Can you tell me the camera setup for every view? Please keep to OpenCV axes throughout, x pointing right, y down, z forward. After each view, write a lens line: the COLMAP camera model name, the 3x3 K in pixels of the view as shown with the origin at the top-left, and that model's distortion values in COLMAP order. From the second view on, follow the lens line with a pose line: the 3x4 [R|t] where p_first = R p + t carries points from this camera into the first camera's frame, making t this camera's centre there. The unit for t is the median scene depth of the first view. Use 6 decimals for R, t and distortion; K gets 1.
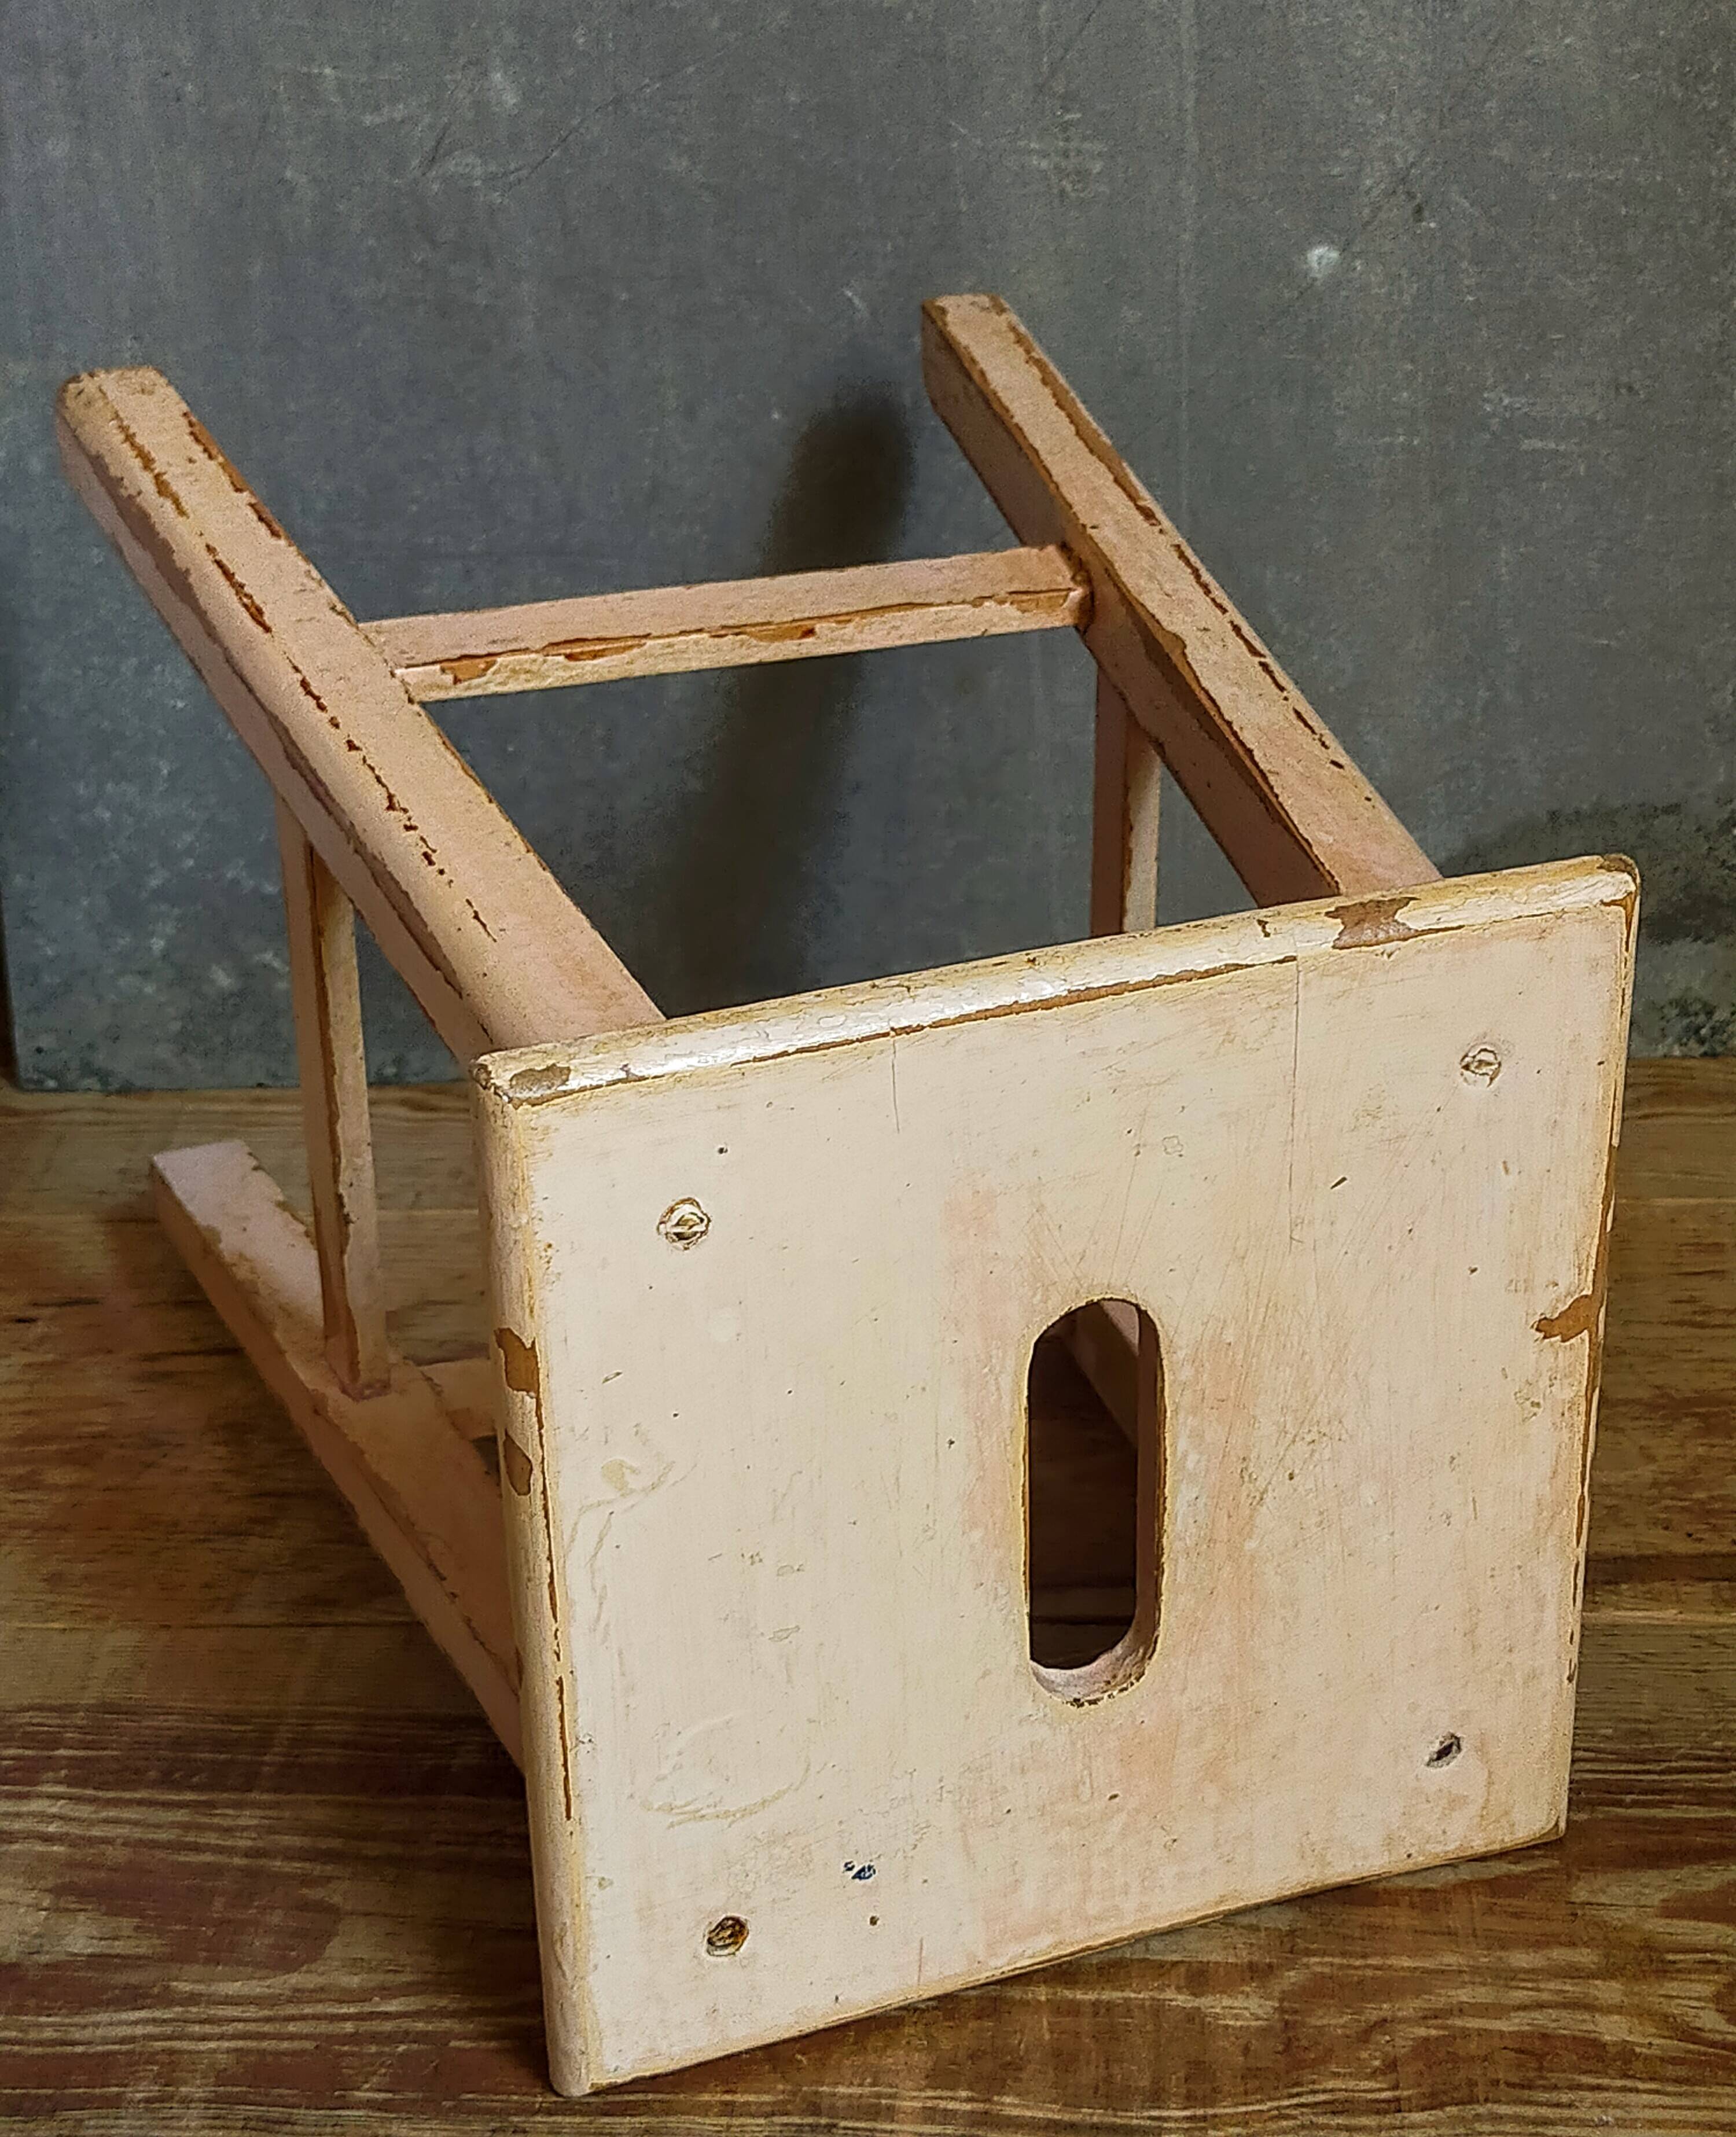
lens RADIAL K [[3489.9, 0, 867.1], [0, 3489.9, 980.5], [0, 0, 1]] dist [0.109963, -0.202734]
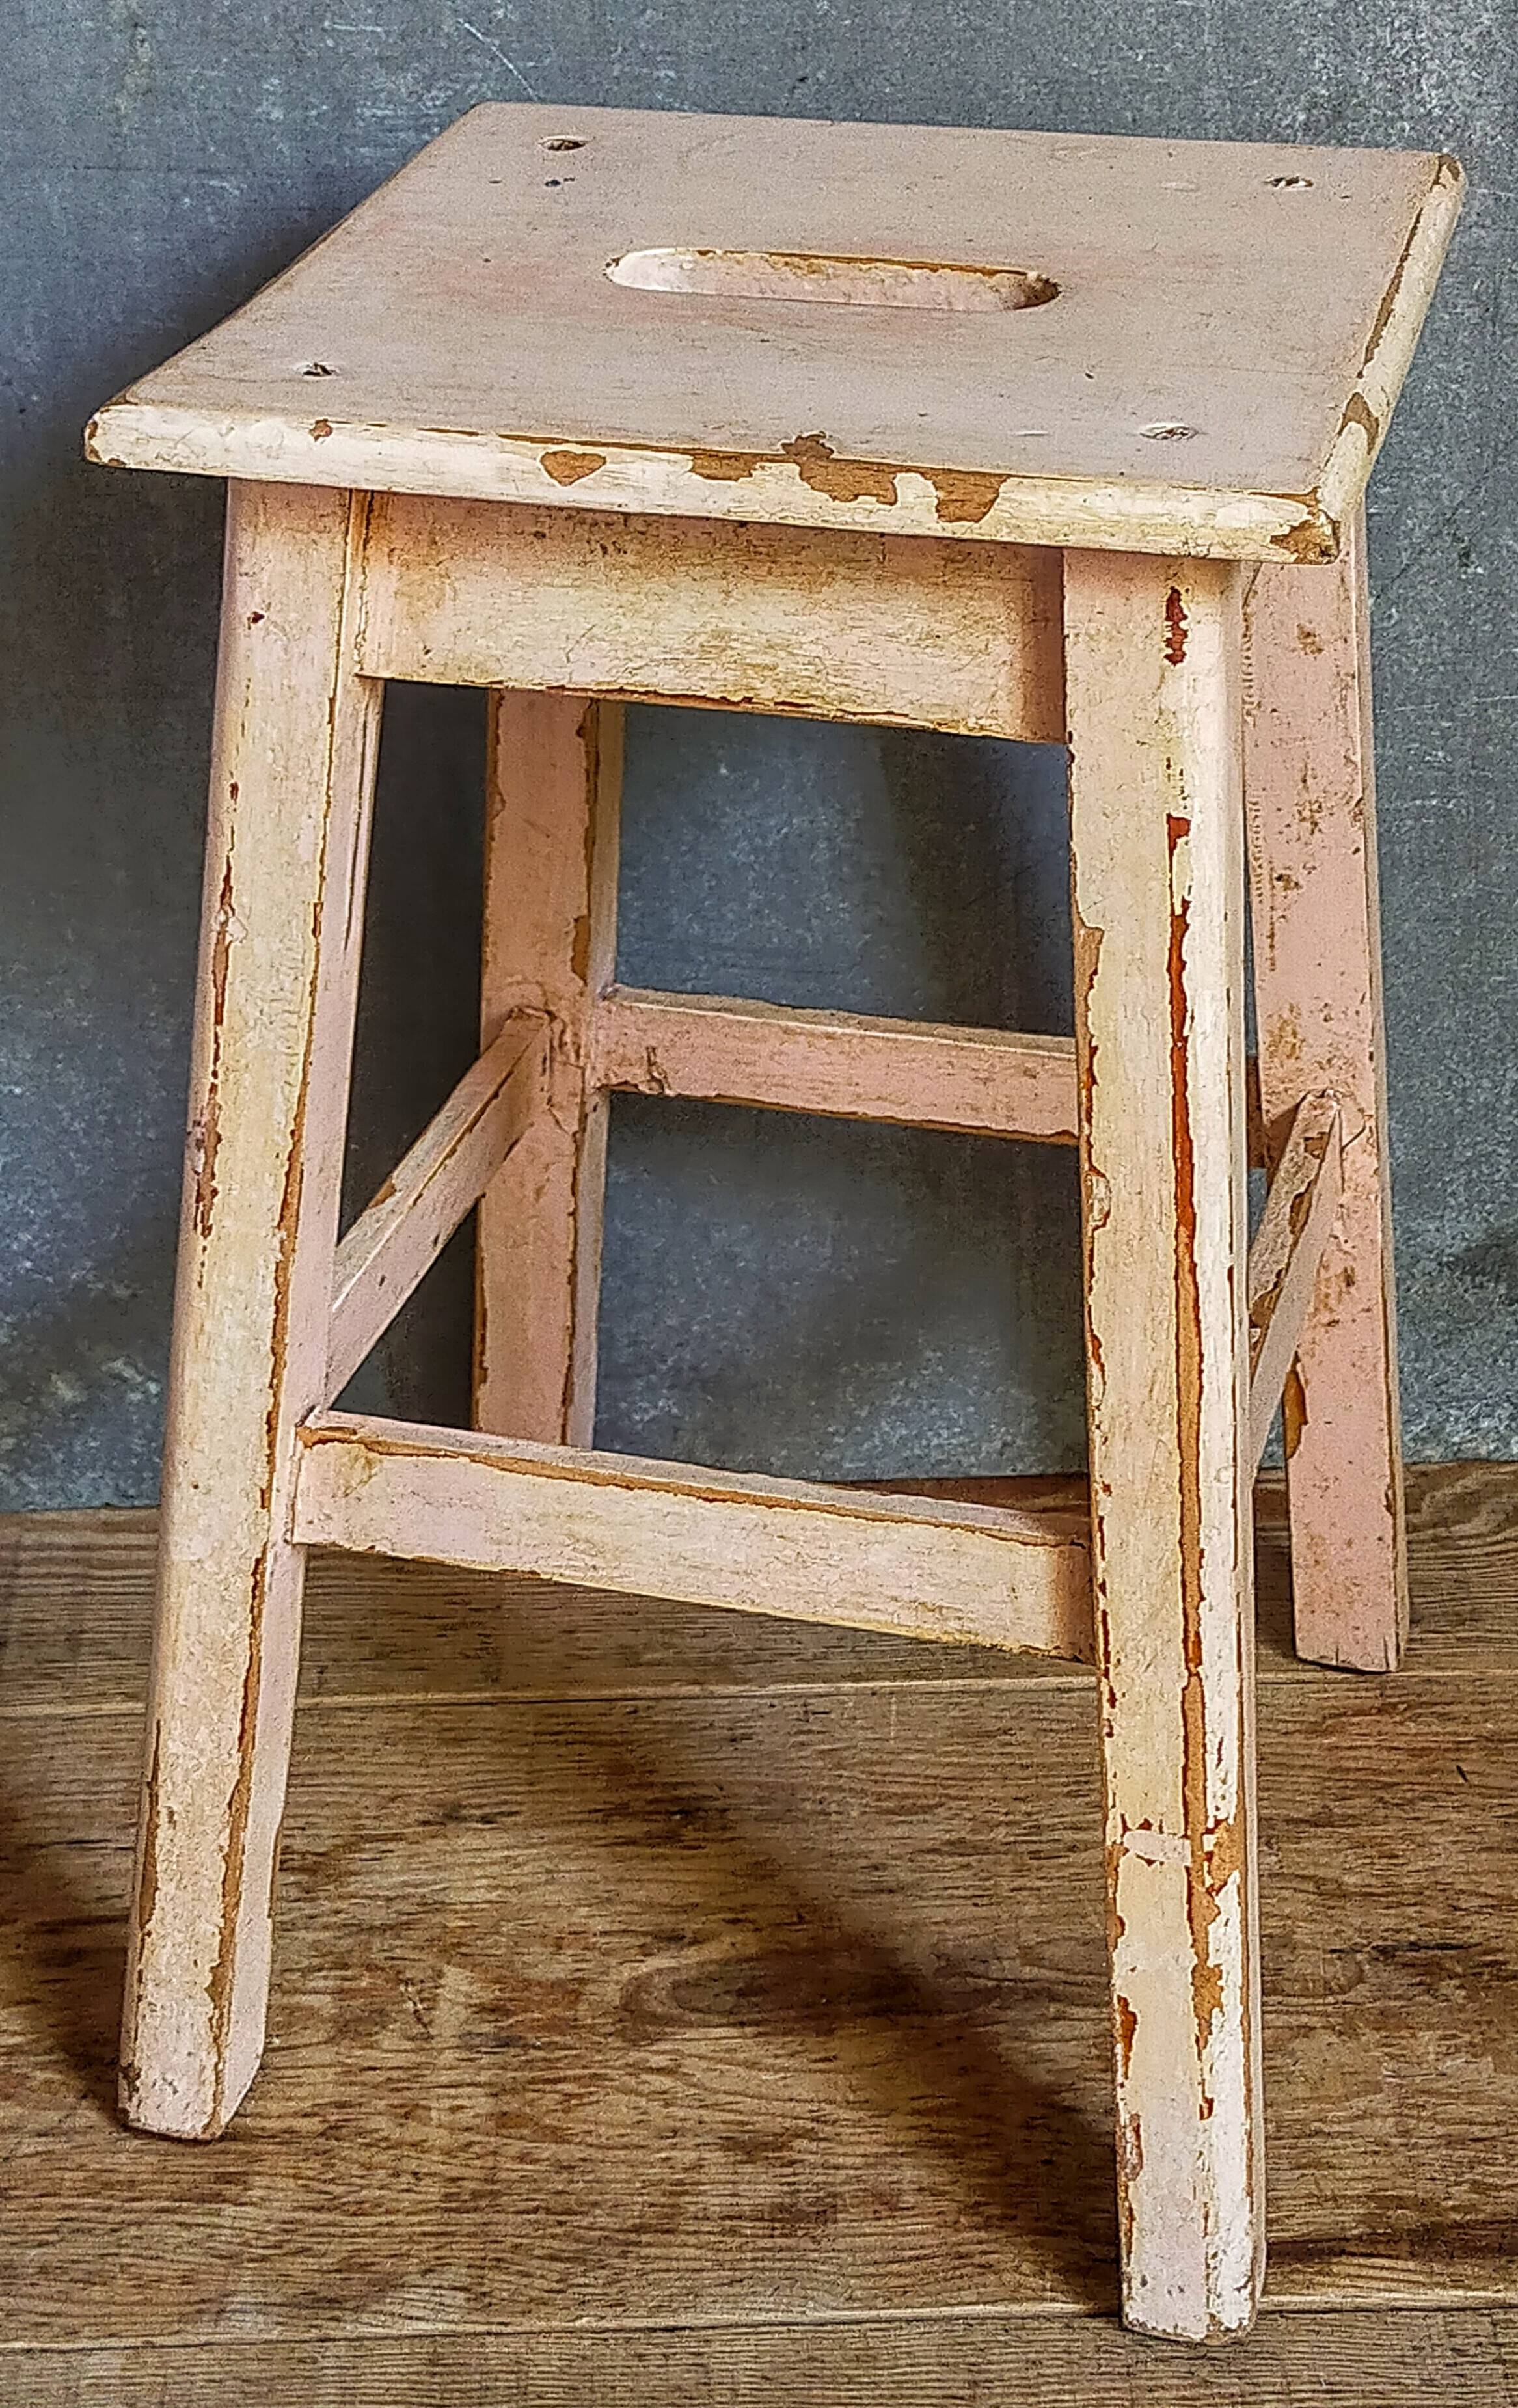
lens RADIAL K [[3919.3, 0, 800.5], [0, 3919.3, 1111.3], [0, 0, 1]] dist [0.092334, -0.122484]
pose [[0.994628, -0.012579, 0.102748, -0.149208], [0.002007, 0.994746, 0.102350, -0.244725], [-0.103496, -0.101594, 0.989428, 0.041892]]
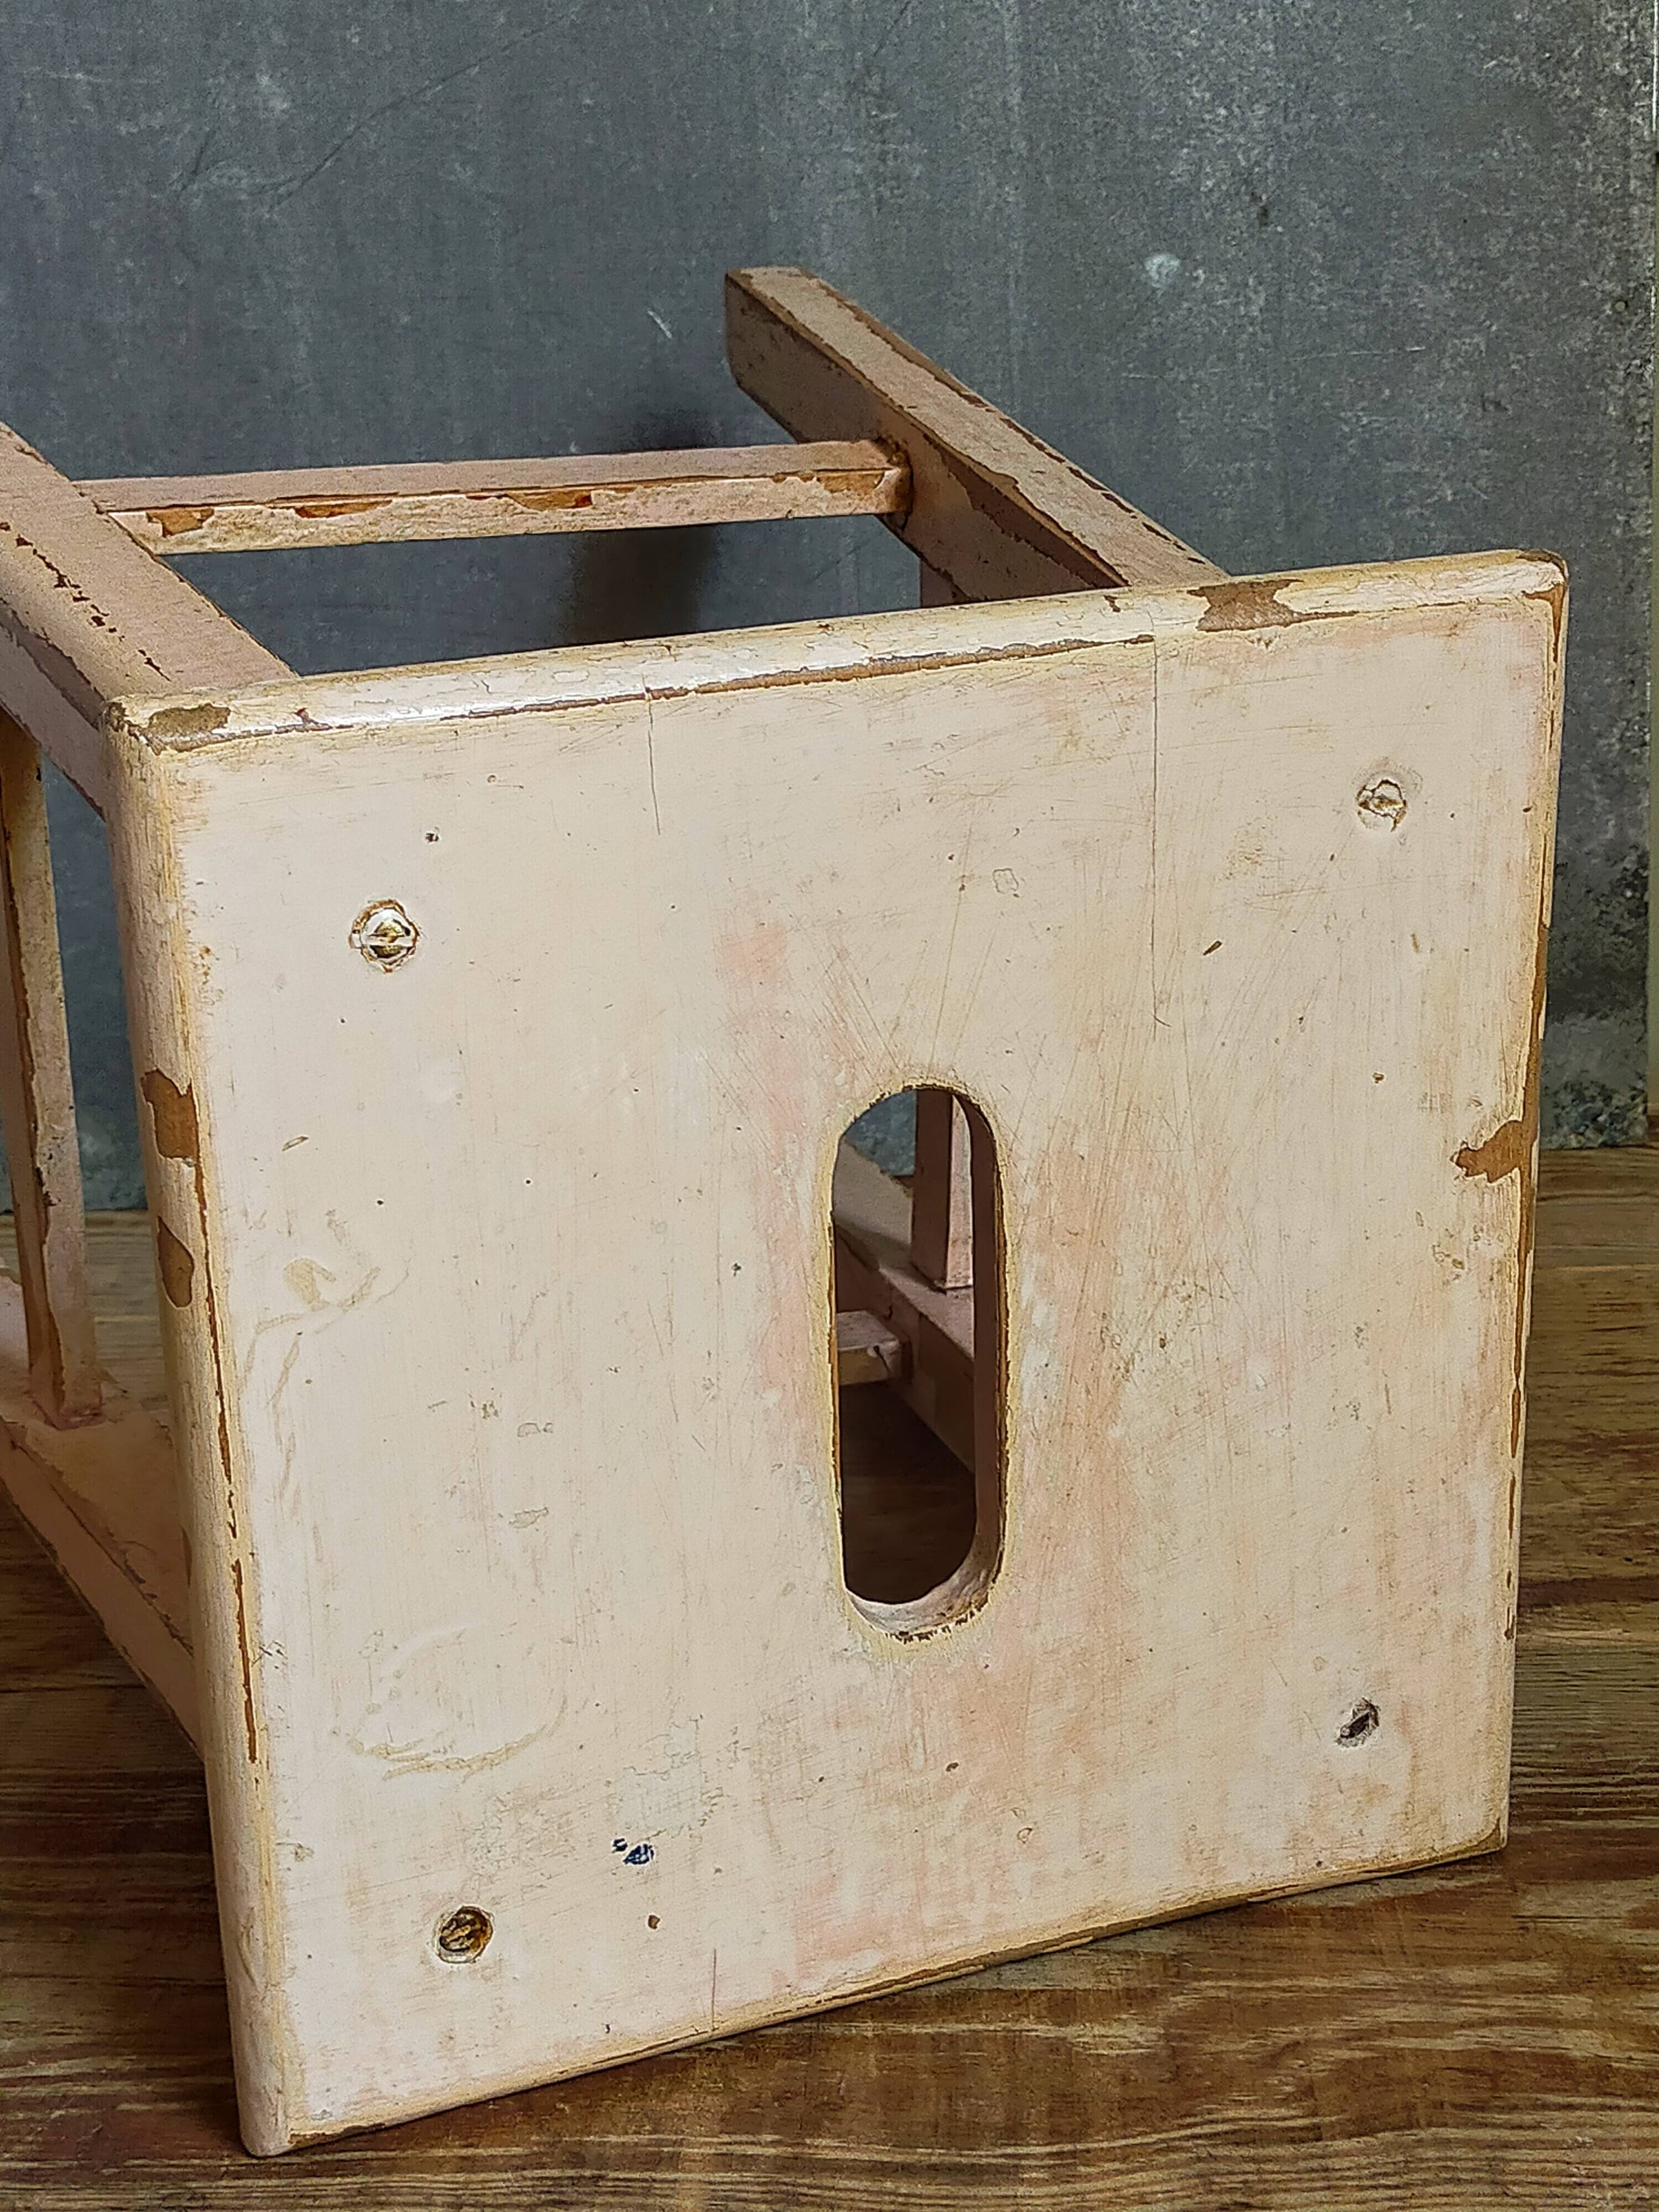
lens RADIAL K [[3344.8, 0, 834.8], [0, 3344.8, 1106.8], [0, 0, 1]] dist [0.112496, -0.229685]
pose [[0.999510, -0.012595, 0.028644, 0.020879], [0.015729, 0.993588, -0.111964, 0.151614], [-0.027050, 0.112360, 0.993299, 0.198402]]
